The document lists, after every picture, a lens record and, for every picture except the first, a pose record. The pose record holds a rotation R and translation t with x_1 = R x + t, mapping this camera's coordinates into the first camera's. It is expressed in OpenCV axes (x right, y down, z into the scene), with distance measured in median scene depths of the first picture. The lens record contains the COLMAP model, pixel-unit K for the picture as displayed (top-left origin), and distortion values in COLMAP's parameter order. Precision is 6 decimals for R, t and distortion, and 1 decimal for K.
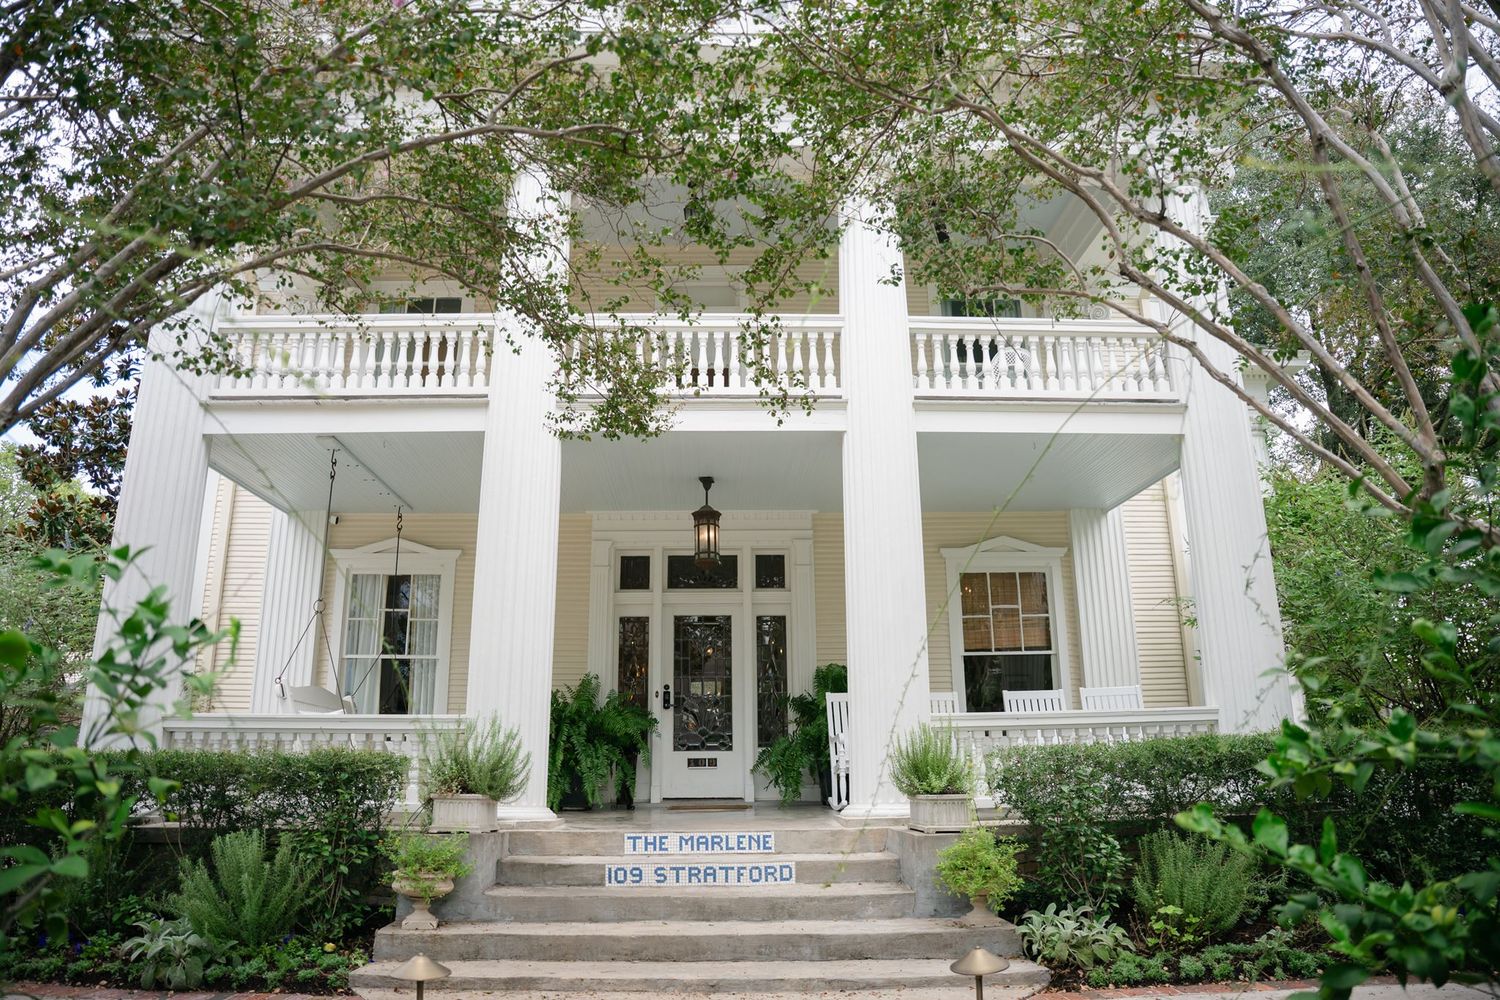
lens RADIAL K [[998.6, 0, 750.0], [0, 998.6, 500.0], [0, 0, 1]] dist [-0.096087, 0.001917]
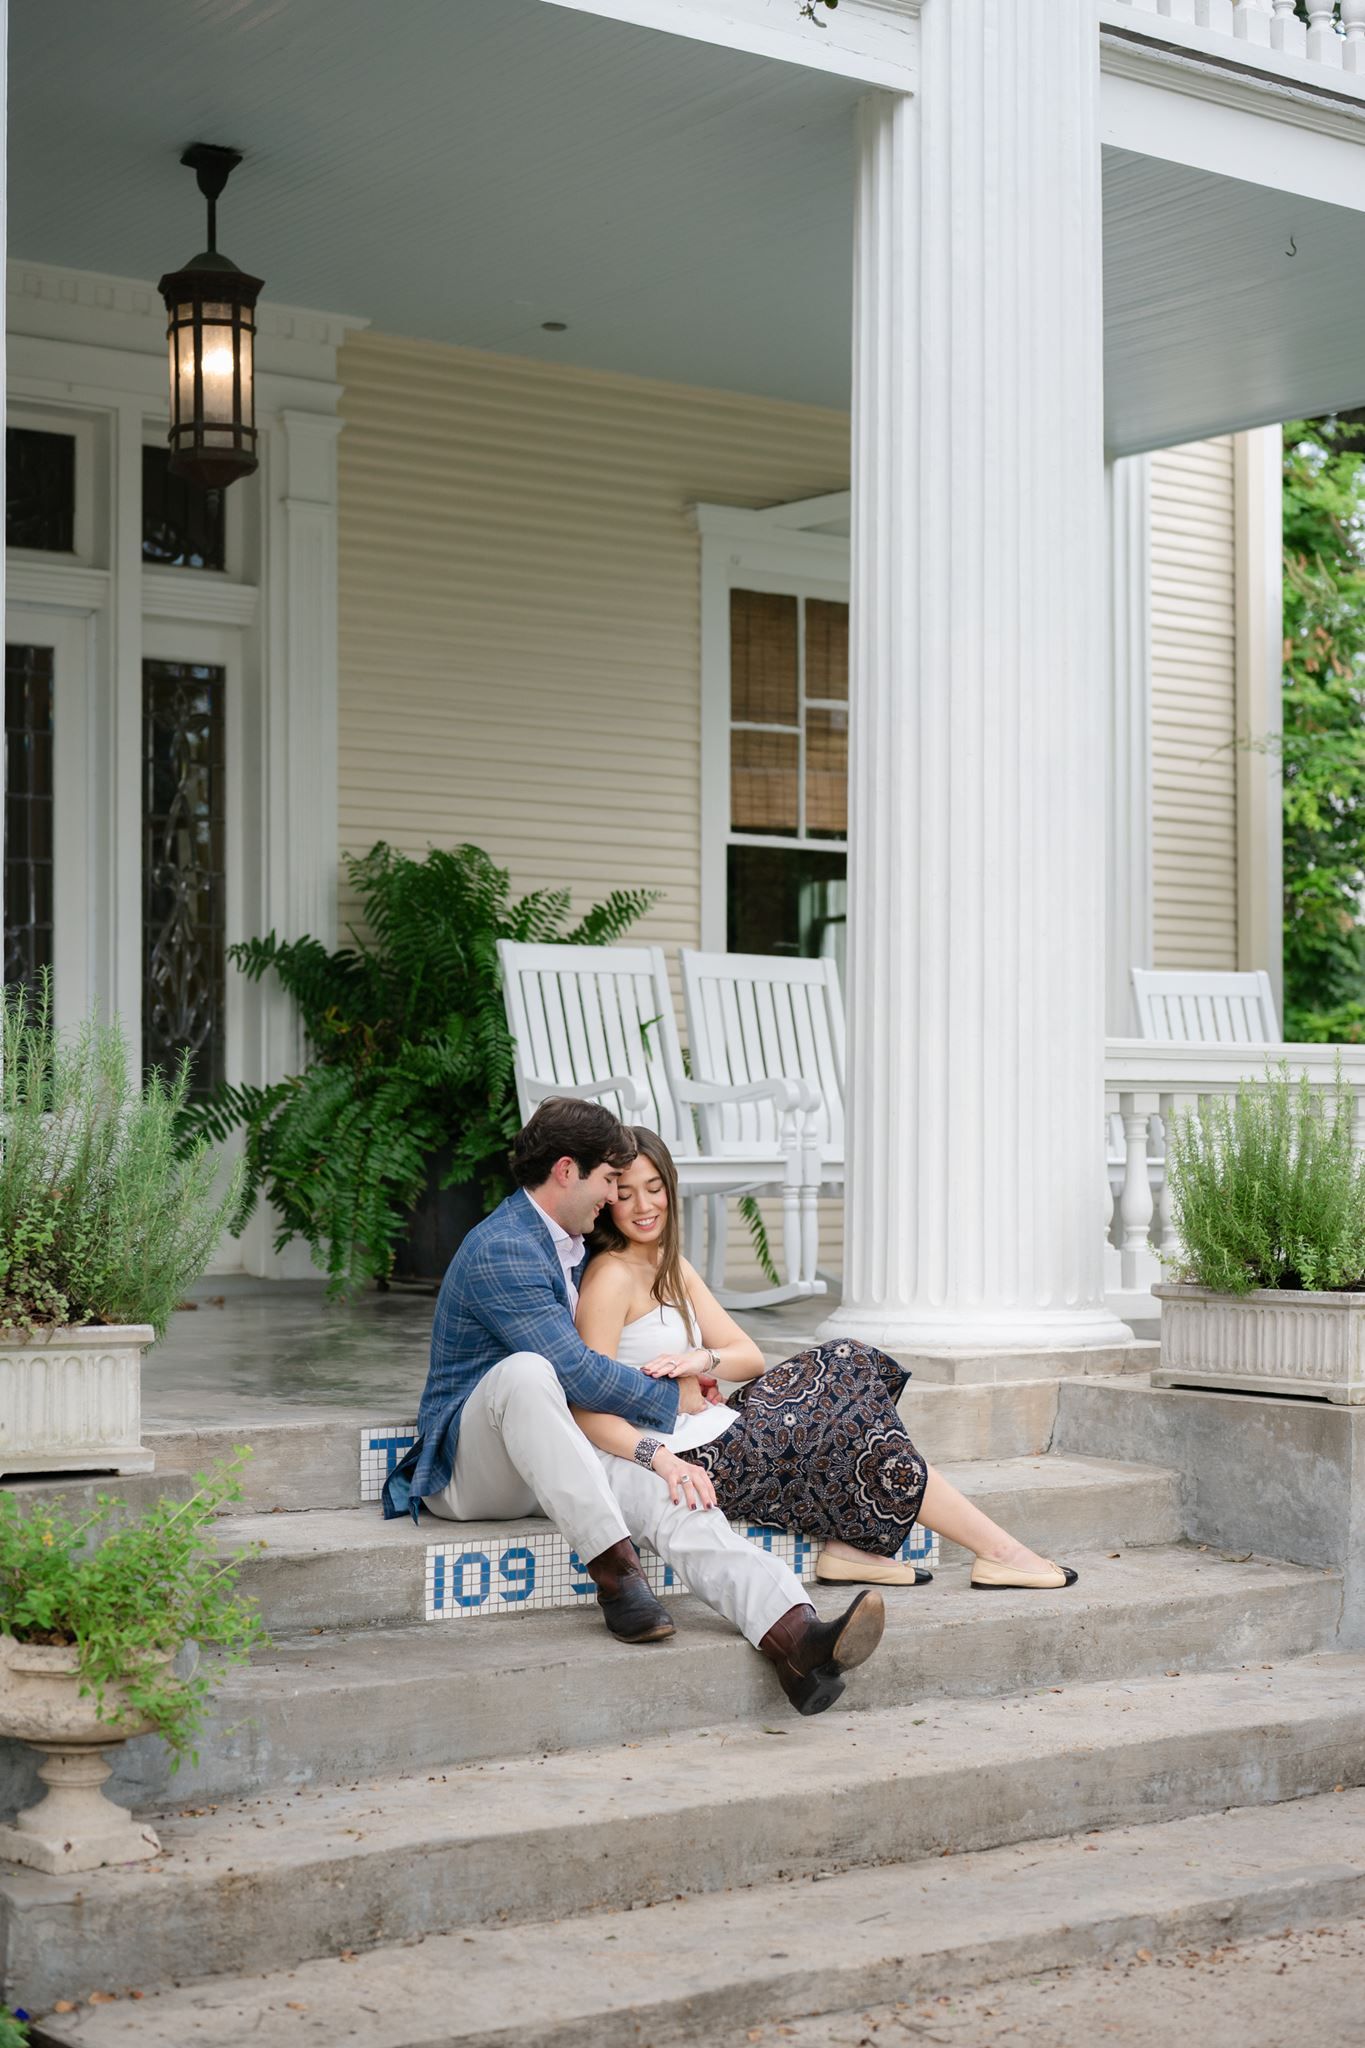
lens RADIAL K [[3015.8, 0, 683.0], [0, 3015.8, 1053.1], [0, 0, 1]] dist [0.014781, 0.091648]
pose [[0.840827, 0.027833, 0.540588, -0.444969], [-0.157428, 0.968083, 0.195020, 0.042107], [-0.517906, -0.249081, 0.818372, 0.229214]]
